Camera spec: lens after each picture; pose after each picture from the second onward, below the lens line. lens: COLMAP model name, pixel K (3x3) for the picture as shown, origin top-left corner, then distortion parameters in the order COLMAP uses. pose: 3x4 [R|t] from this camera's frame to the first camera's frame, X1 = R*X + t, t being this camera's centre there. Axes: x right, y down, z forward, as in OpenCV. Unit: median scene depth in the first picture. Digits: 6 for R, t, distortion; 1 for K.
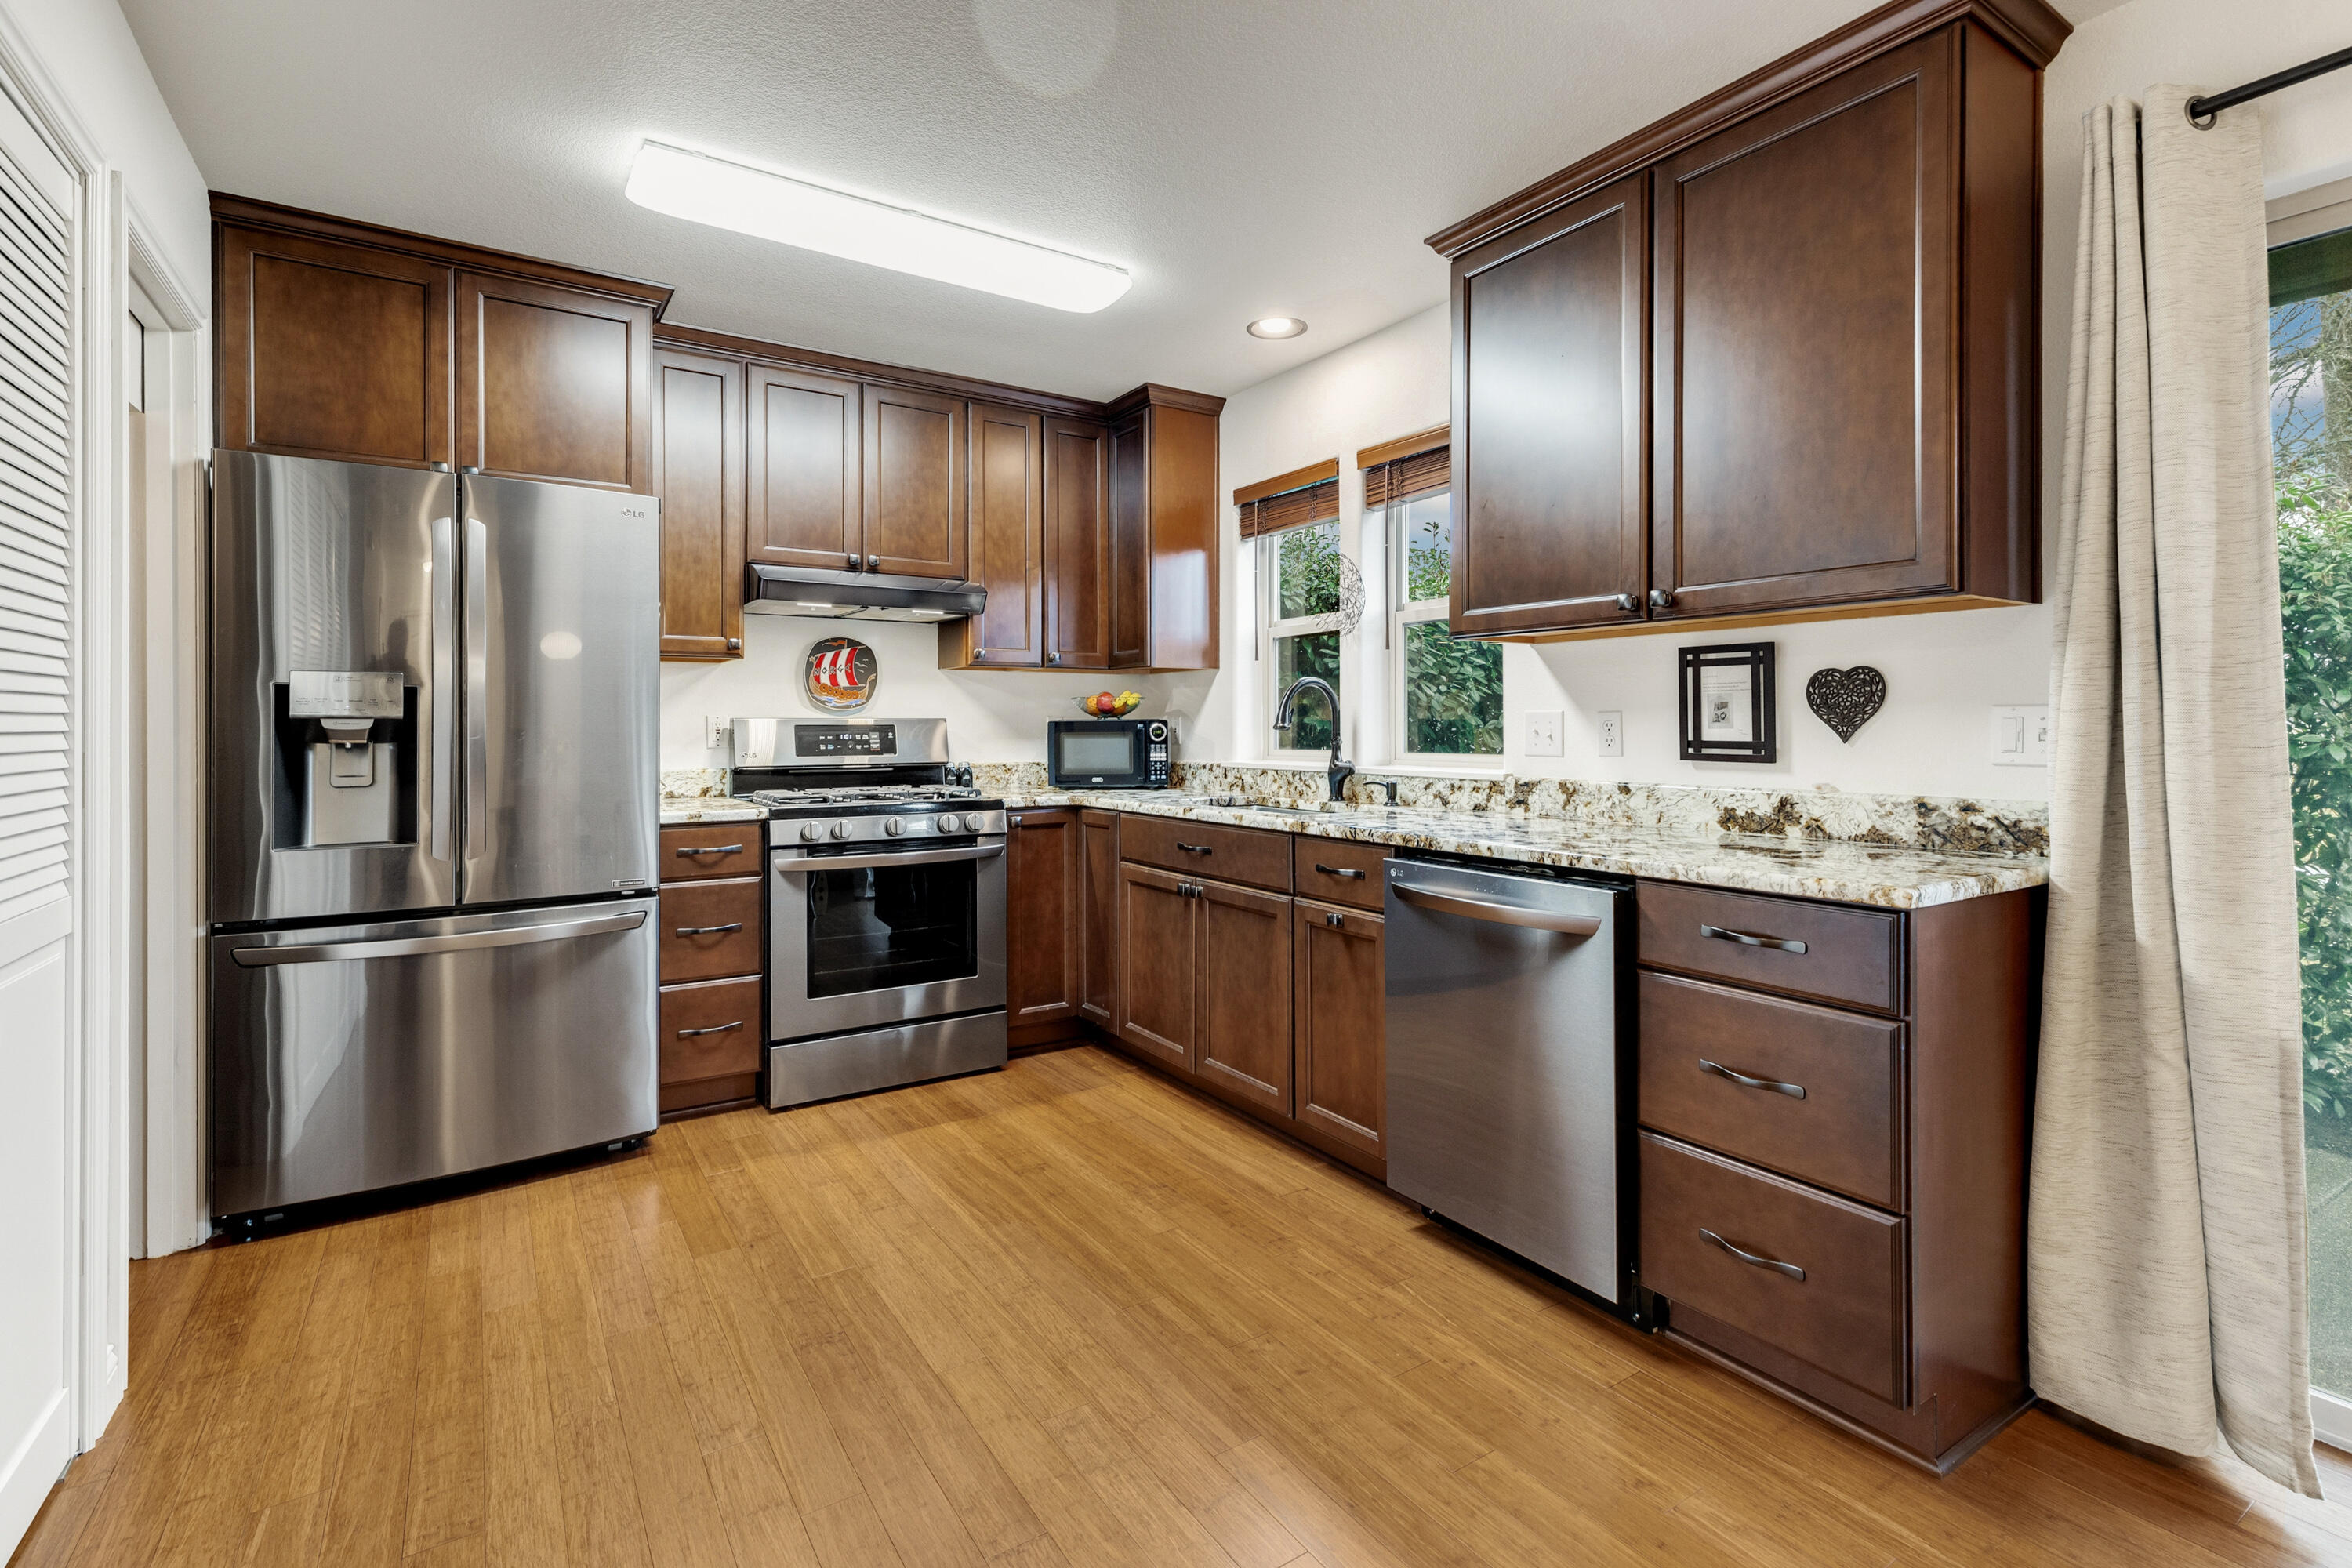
lens RADIAL K [[1081.4, 0, 1178.5], [0, 1081.4, 724.7], [0, 0, 1]] dist [0.003914, -0.000145]
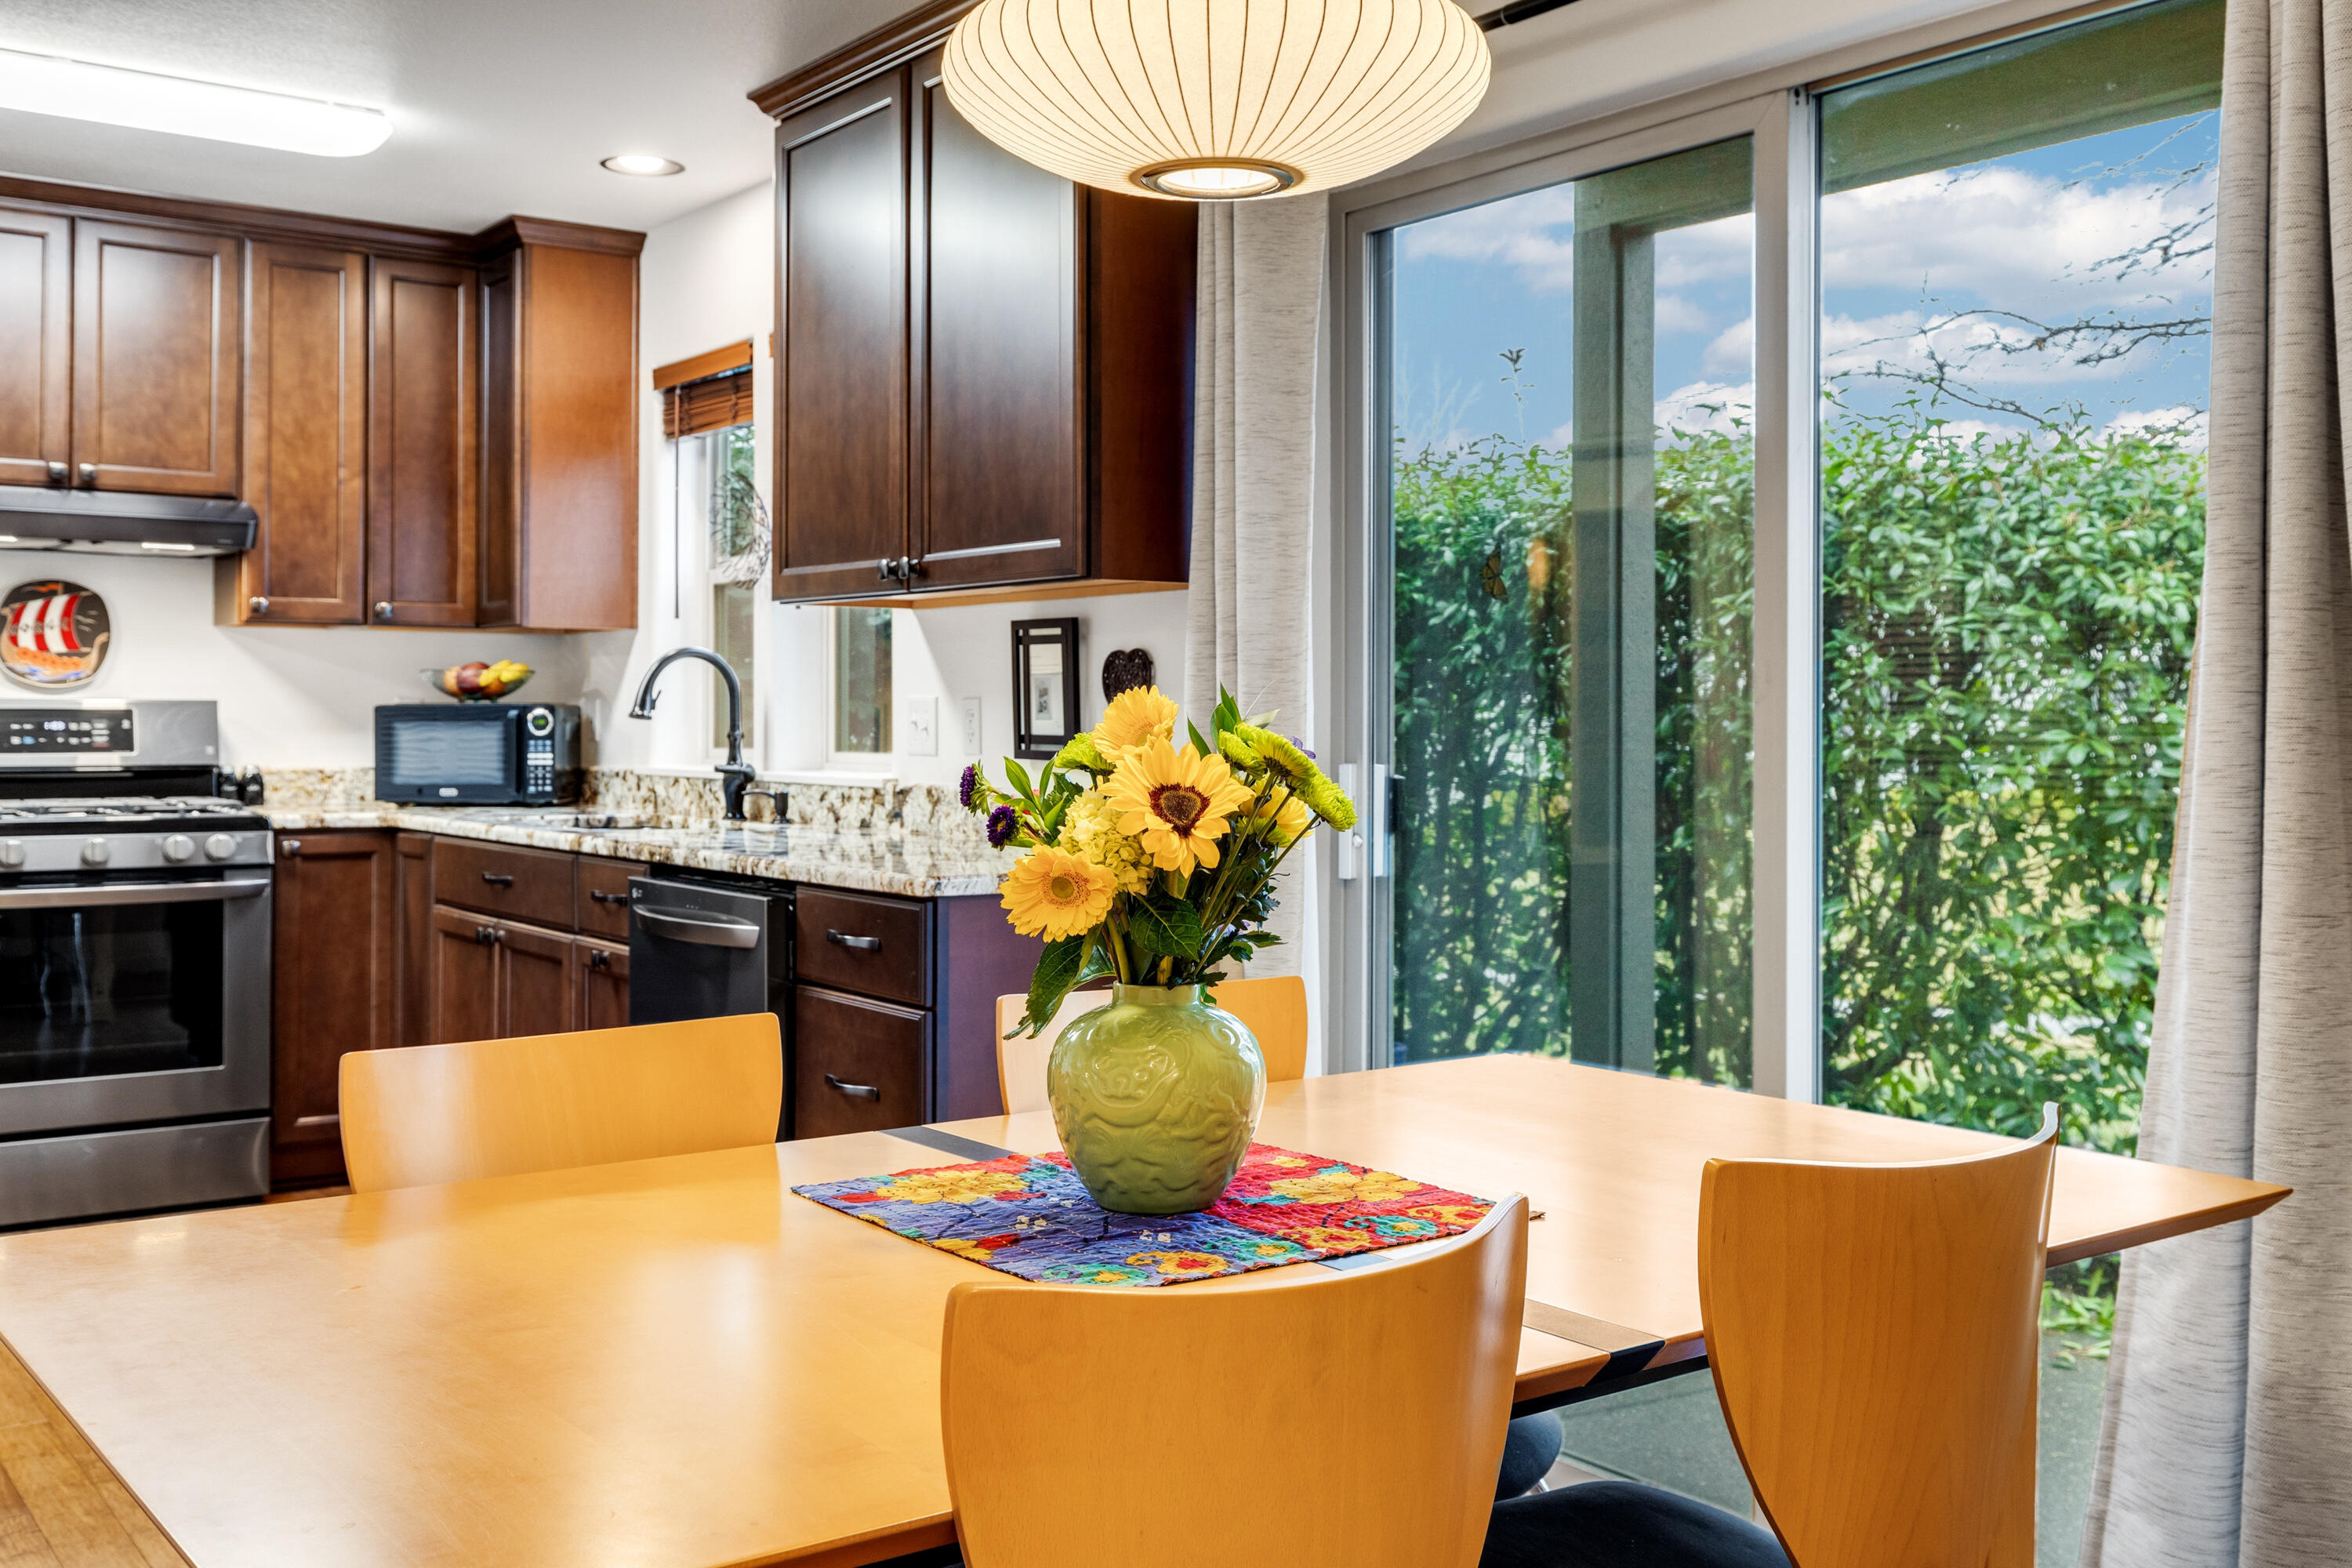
lens RADIAL K [[2260.0, 0, 1184.1], [0, 2260.0, 691.5], [0, 0, 1]] dist [0.016190, 0.004256]
pose [[0.998732, 0.006460, 0.049933, 0.470385], [-0.006025, 0.999942, -0.008872, -0.003333], [-0.049988, 0.008560, 0.998713, -0.657125]]
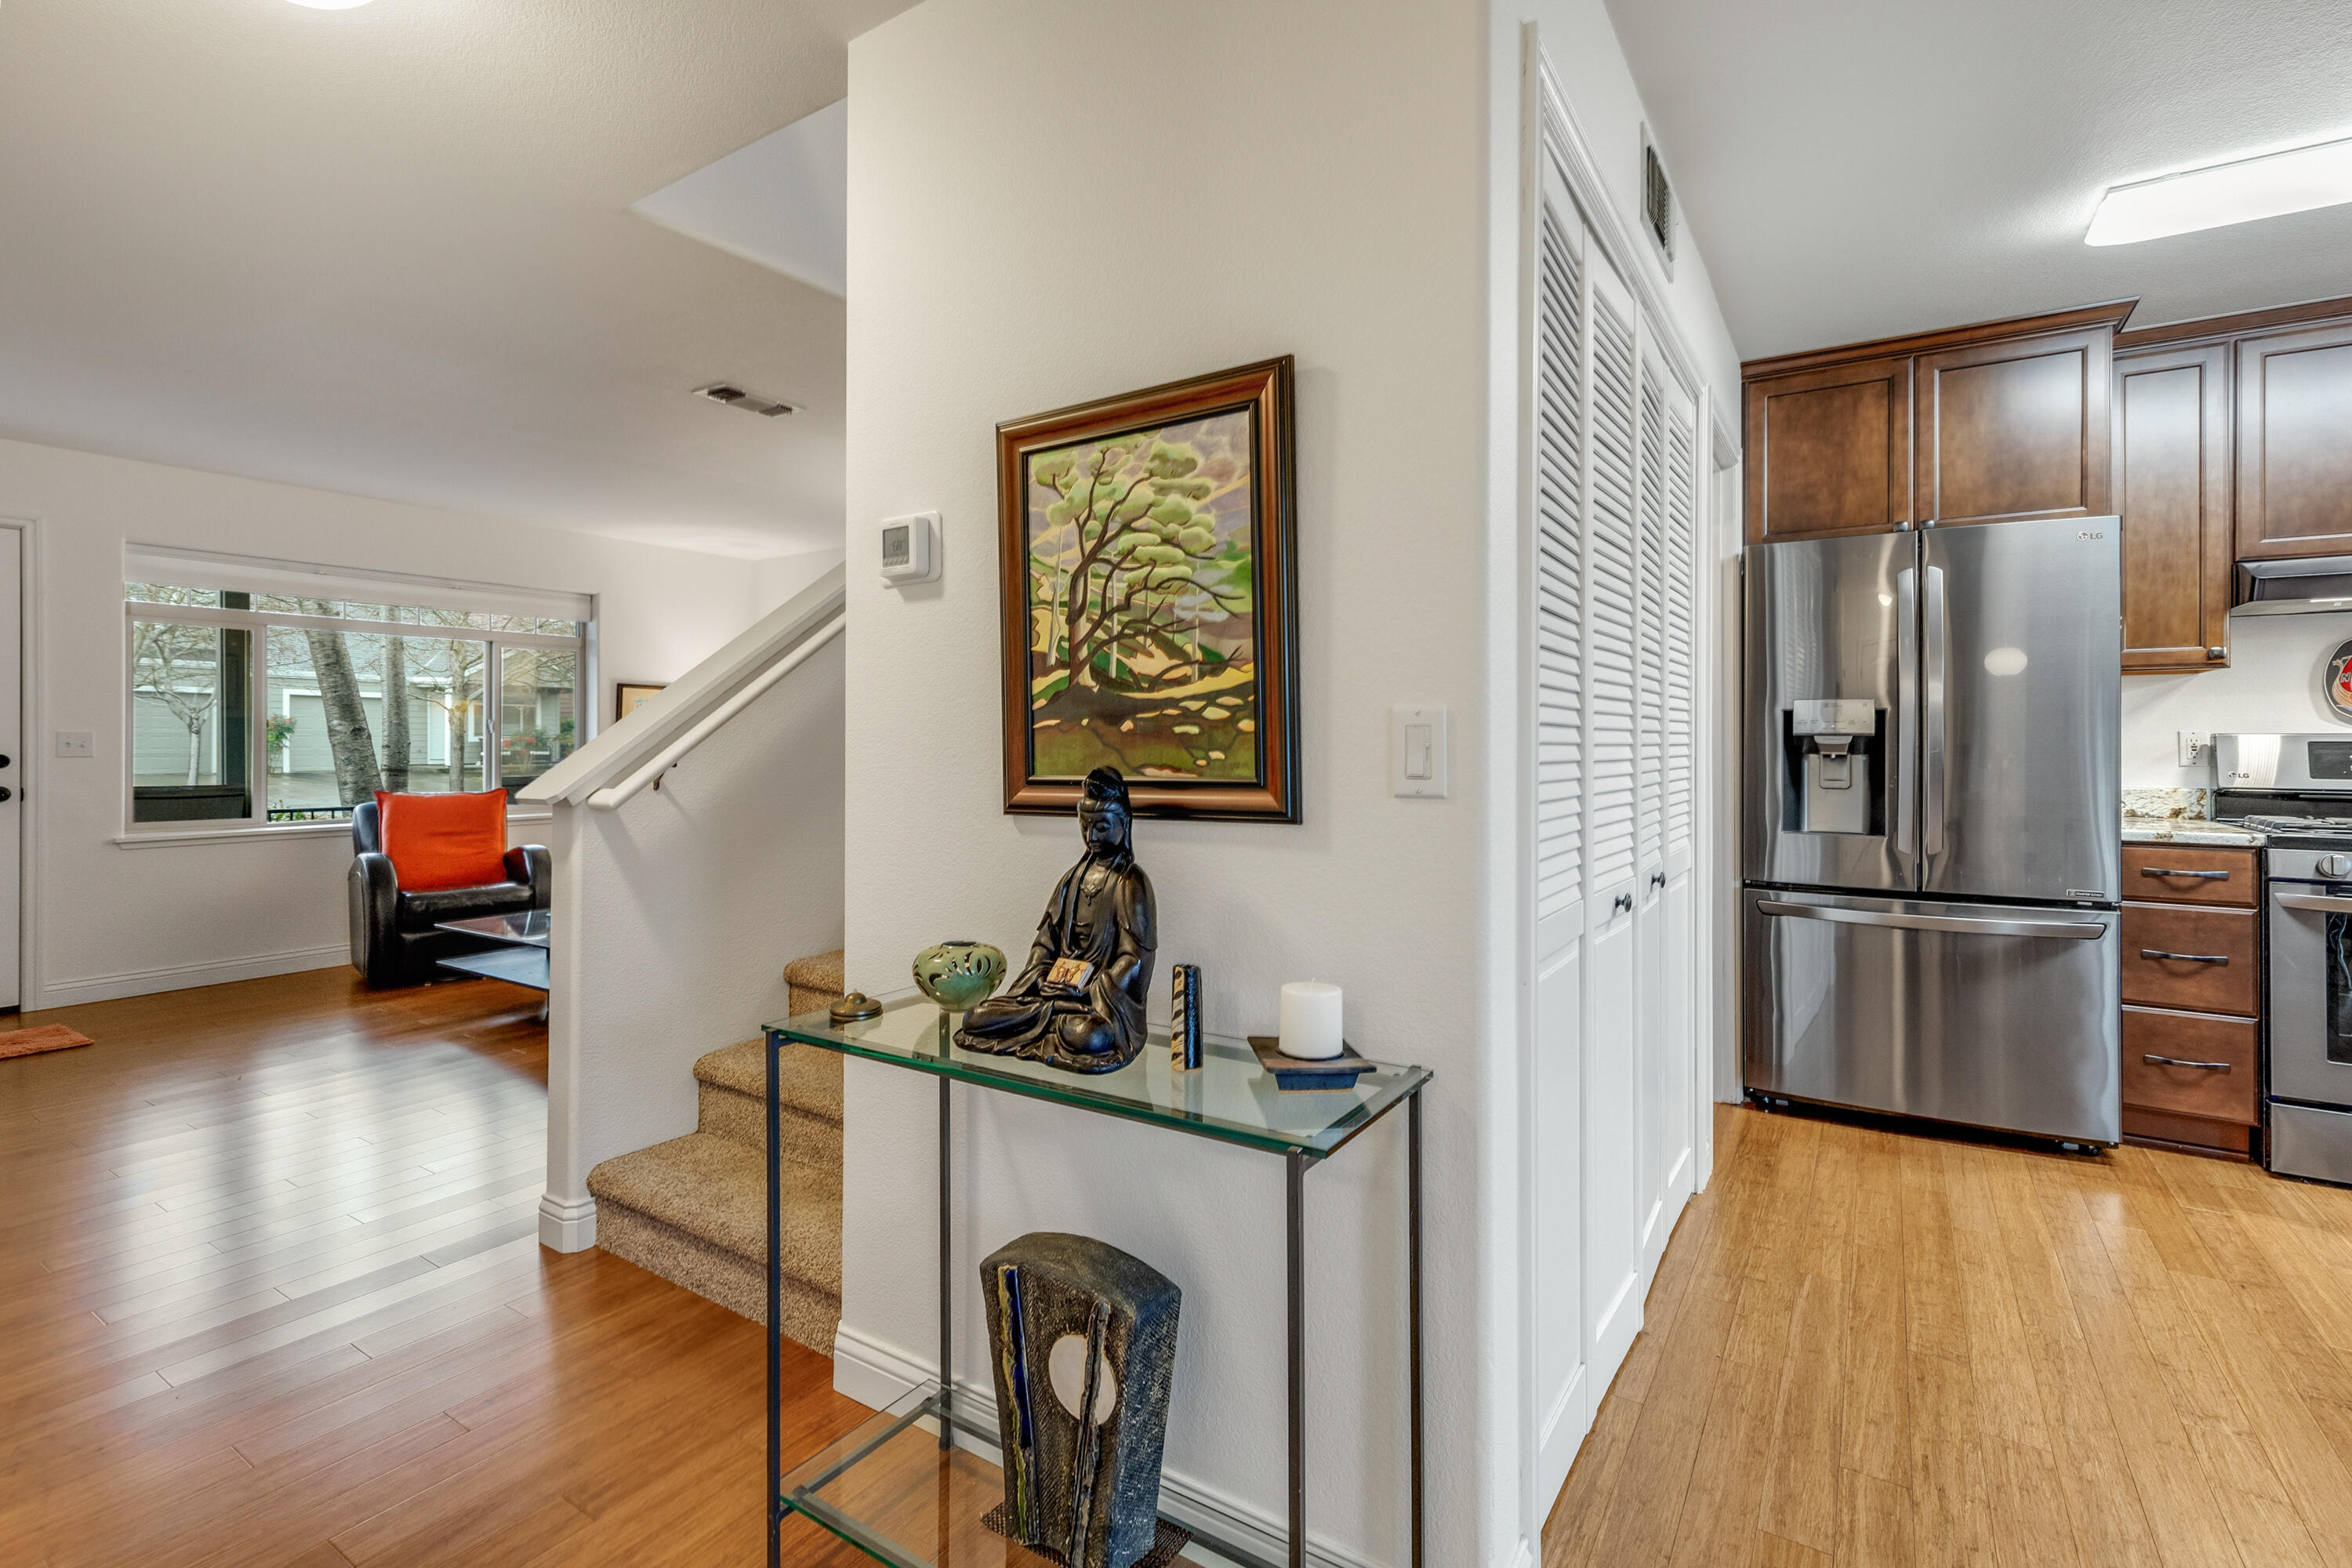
lens RADIAL K [[1070.4, 0, 1187.3], [0, 1070.4, 734.3], [0, 0, 1]] dist [0.003466, 0.000513]
pose [[0.404374, -0.002581, -0.914590, 0.086241], [-0.002122, 0.999991, -0.003760, -0.000202], [0.914591, 0.003461, 0.404364, -0.207258]]
